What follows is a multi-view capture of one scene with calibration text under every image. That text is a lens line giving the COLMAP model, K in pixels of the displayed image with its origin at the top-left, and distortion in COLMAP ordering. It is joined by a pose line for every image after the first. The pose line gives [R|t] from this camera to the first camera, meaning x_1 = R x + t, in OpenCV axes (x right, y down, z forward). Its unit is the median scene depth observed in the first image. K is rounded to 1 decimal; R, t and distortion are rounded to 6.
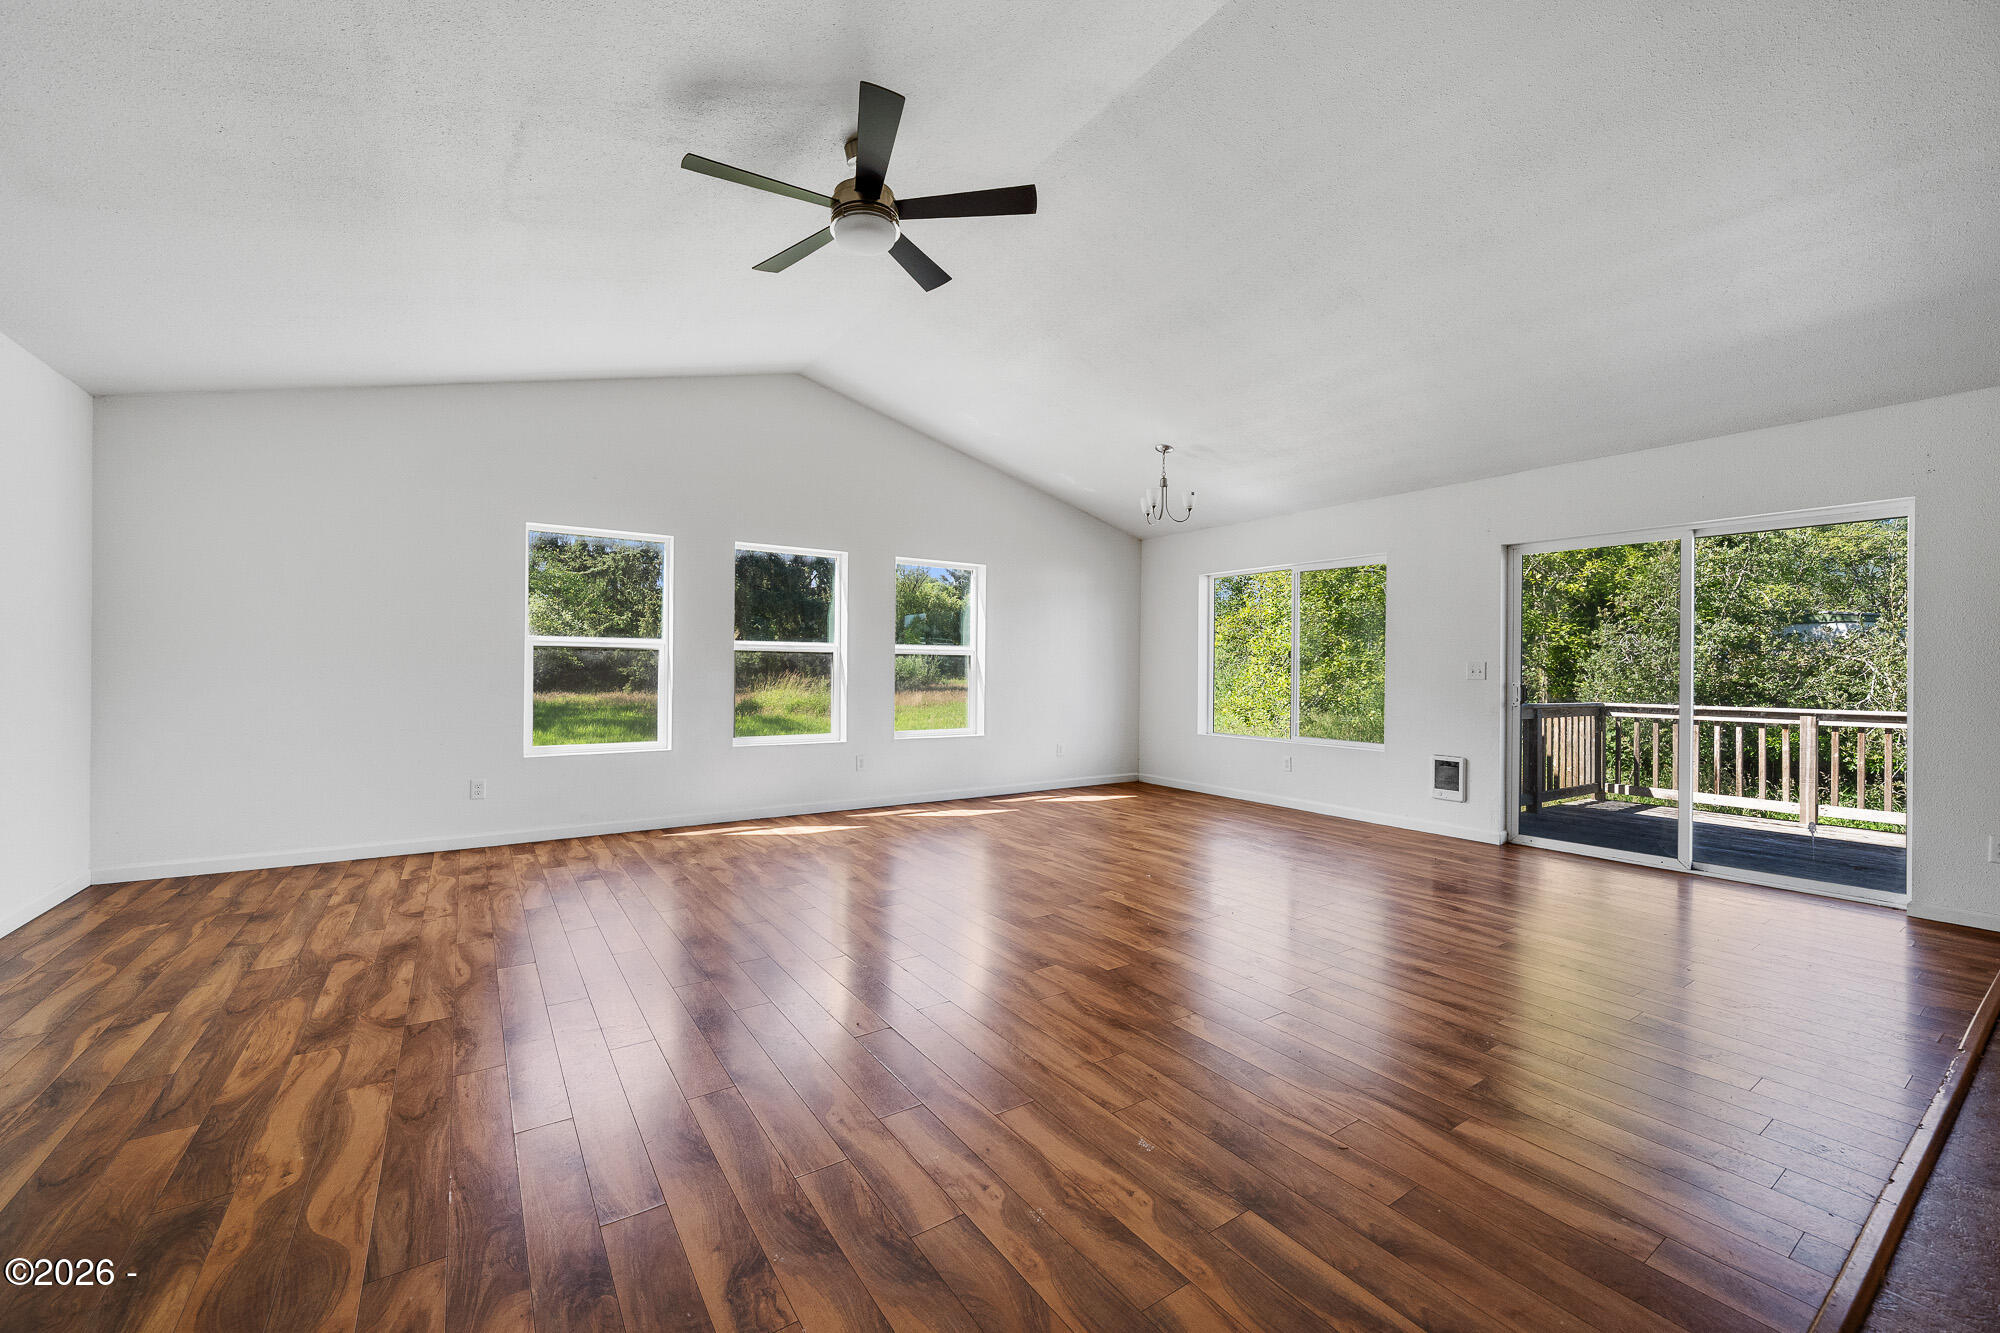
lens RADIAL K [[784.7, 0, 1000.0], [0, 784.7, 666.5], [0, 0, 1]] dist [-0.000321, 0.000111]
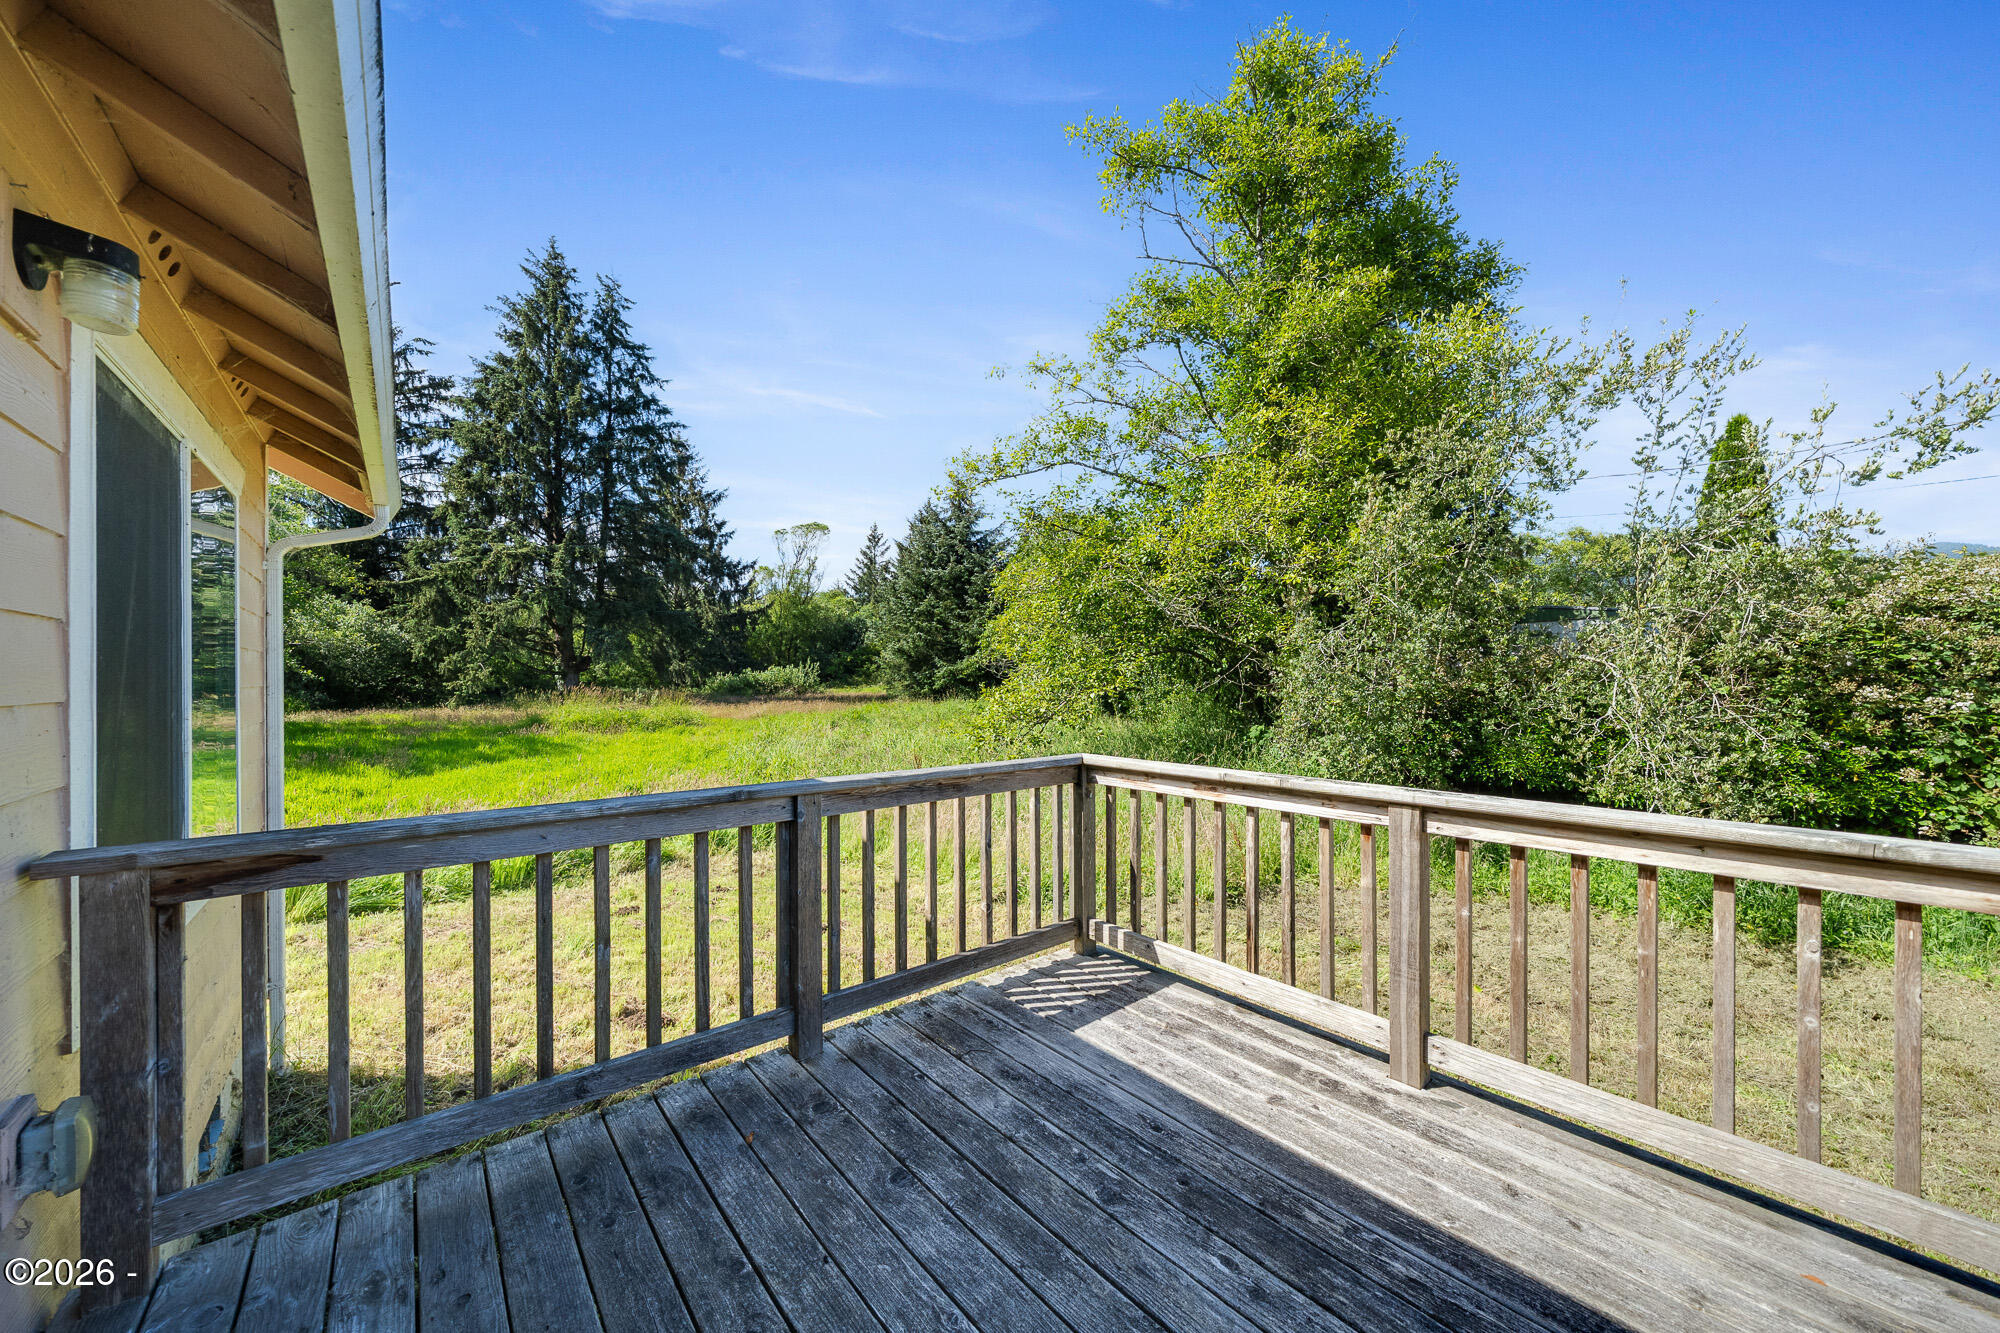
lens RADIAL K [[711.3, 0, 1000.0], [0, 711.3, 666.5], [0, 0, 1]] dist [-0.000946, -0.000052]
pose [[0.994775, -0.012765, 0.101288, 0.461805], [0.013647, 0.999875, -0.008015, -0.005209], [-0.101173, 0.009355, 0.994825, 0.386296]]
